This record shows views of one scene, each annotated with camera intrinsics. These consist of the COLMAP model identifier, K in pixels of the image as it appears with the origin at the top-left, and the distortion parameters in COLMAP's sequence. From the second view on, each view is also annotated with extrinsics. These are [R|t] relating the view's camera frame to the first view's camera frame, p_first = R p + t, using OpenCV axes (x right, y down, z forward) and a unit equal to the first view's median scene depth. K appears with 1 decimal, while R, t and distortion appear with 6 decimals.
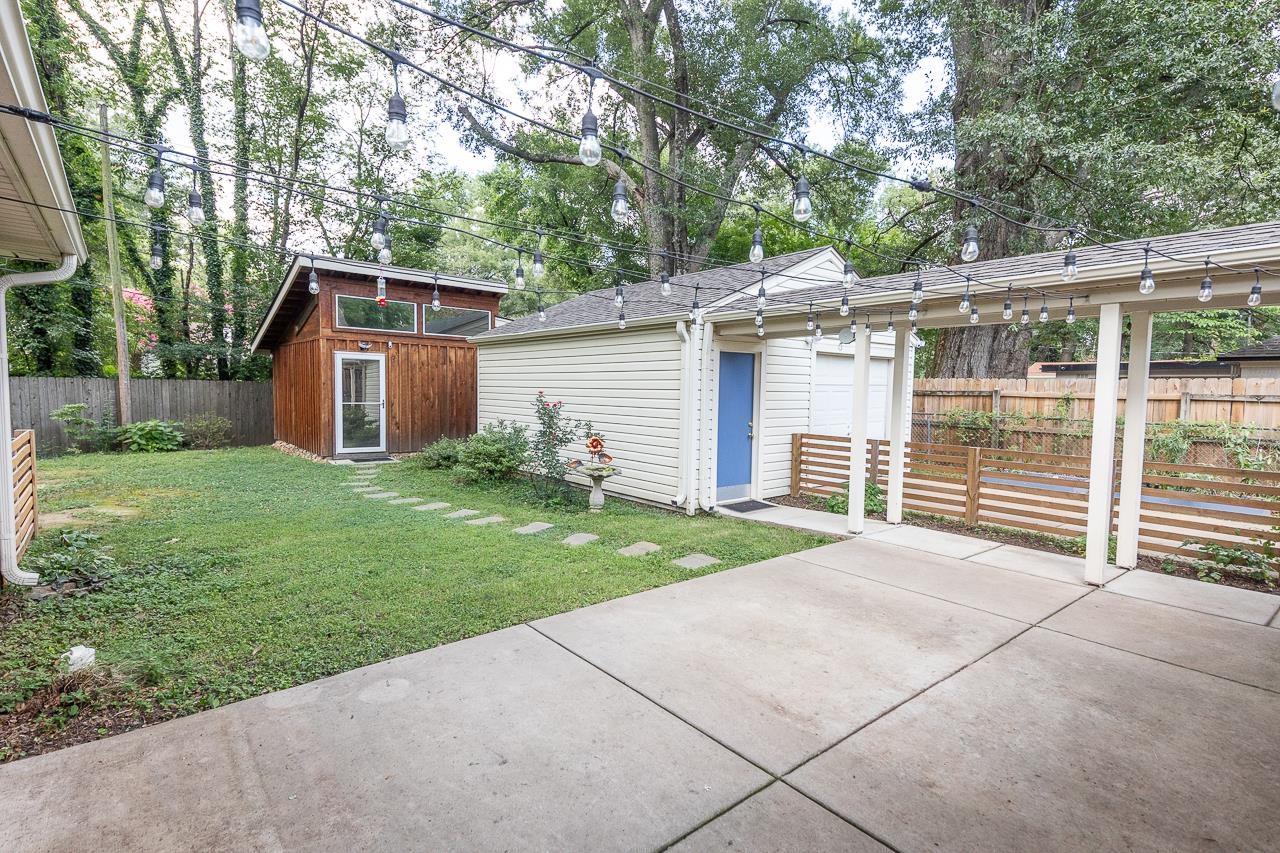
lens RADIAL K [[611.9, 0, 628.0], [0, 611.9, 421.9], [0, 0, 1]] dist [0.050950, -0.020719]
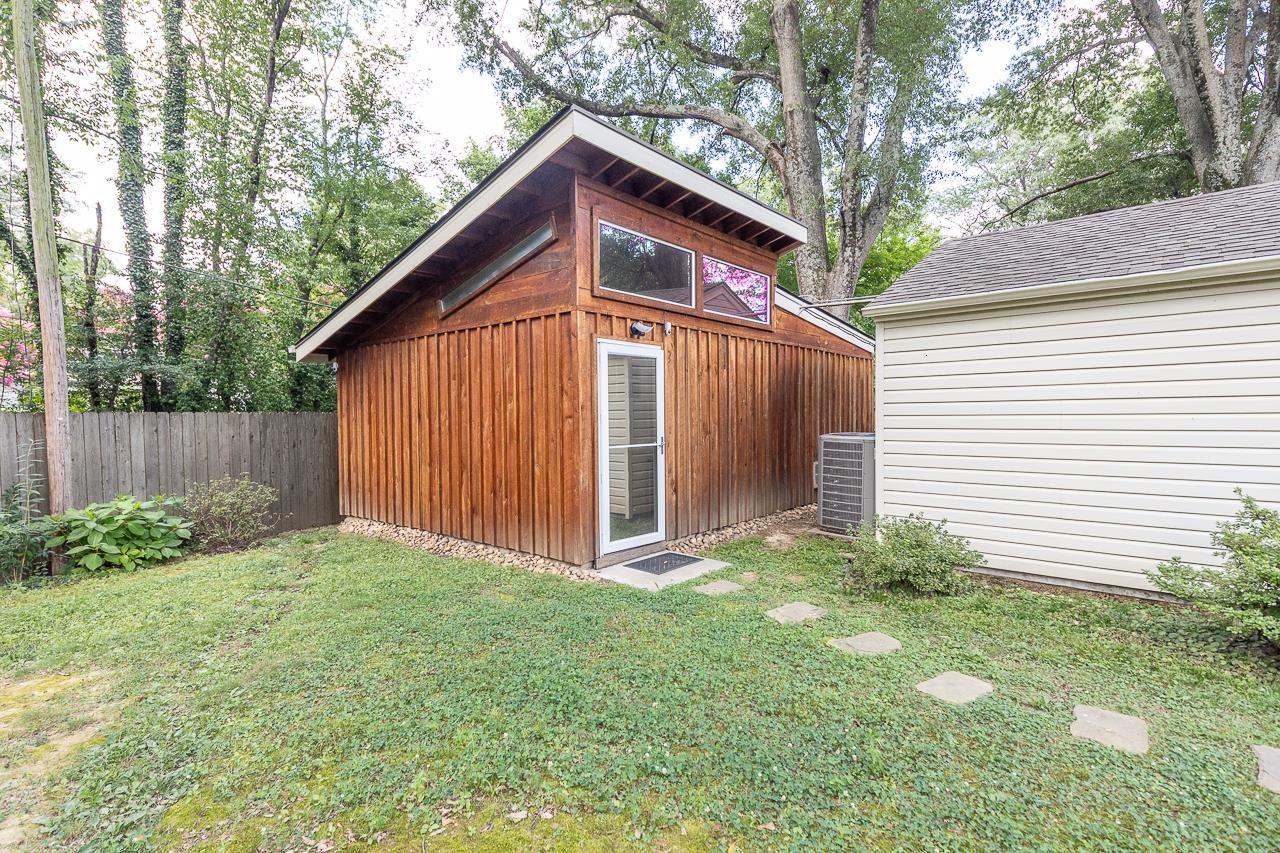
lens RADIAL K [[611.9, 0, 636.6], [0, 611.9, 428.0], [0, 0, 1]] dist [0.050950, -0.020719]
pose [[0.984874, -0.032056, 0.170278, -0.464445], [0.037571, 0.998865, -0.029268, -0.027468], [-0.169147, 0.035223, 0.984961, 0.473121]]
